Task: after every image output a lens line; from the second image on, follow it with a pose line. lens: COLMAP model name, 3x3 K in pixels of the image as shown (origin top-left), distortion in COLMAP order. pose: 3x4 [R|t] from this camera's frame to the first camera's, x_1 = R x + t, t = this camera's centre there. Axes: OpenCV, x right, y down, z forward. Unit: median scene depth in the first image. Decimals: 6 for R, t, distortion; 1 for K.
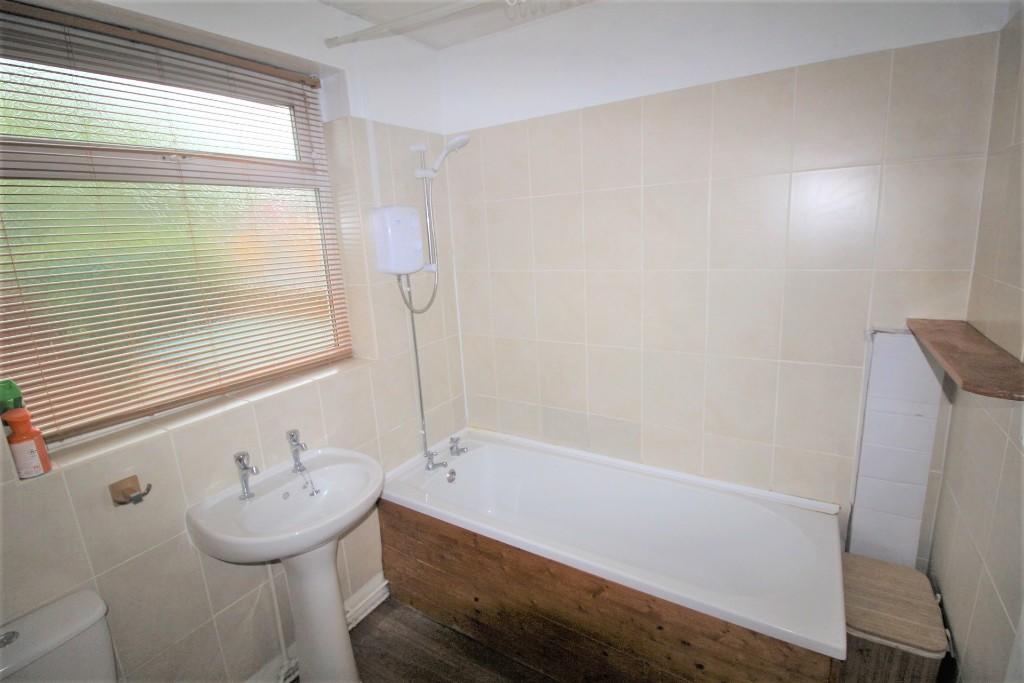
lens RADIAL K [[480.4, 0, 512.3], [0, 480.4, 334.2], [0, 0, 1]] dist [-0.000899, 0.000038]
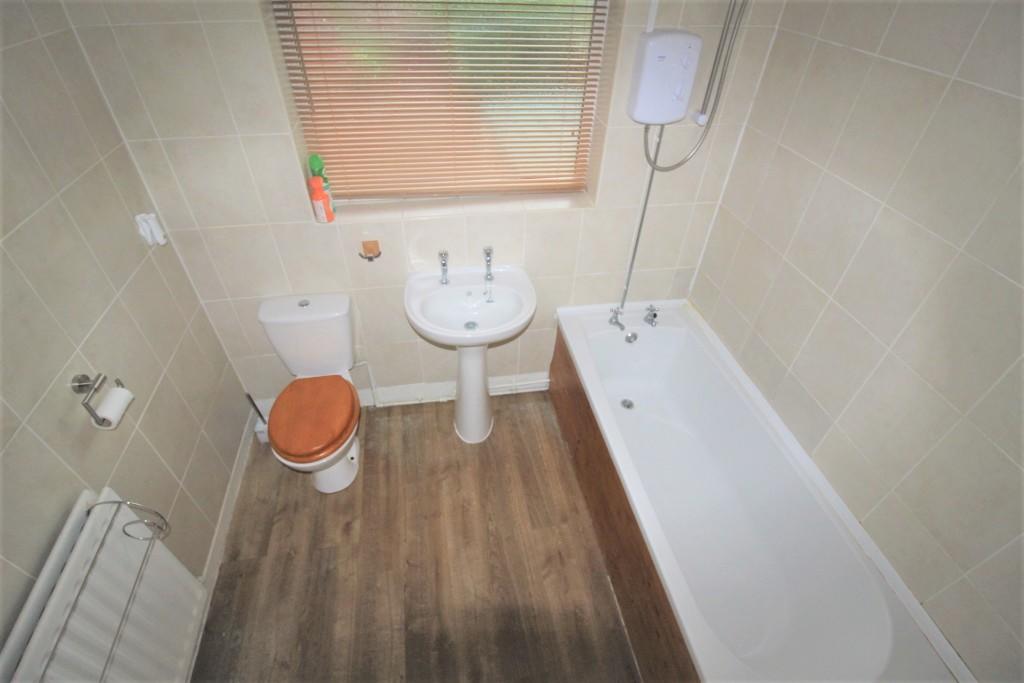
lens RADIAL K [[480.4, 0, 512.3], [0, 480.4, 334.2], [0, 0, 1]] dist [-0.000899, 0.000038]
pose [[0.665313, 0.545064, -0.510160, 0.246062], [-0.231590, 0.800315, 0.553048, -0.242480], [0.709736, -0.249802, 0.658691, 0.165975]]
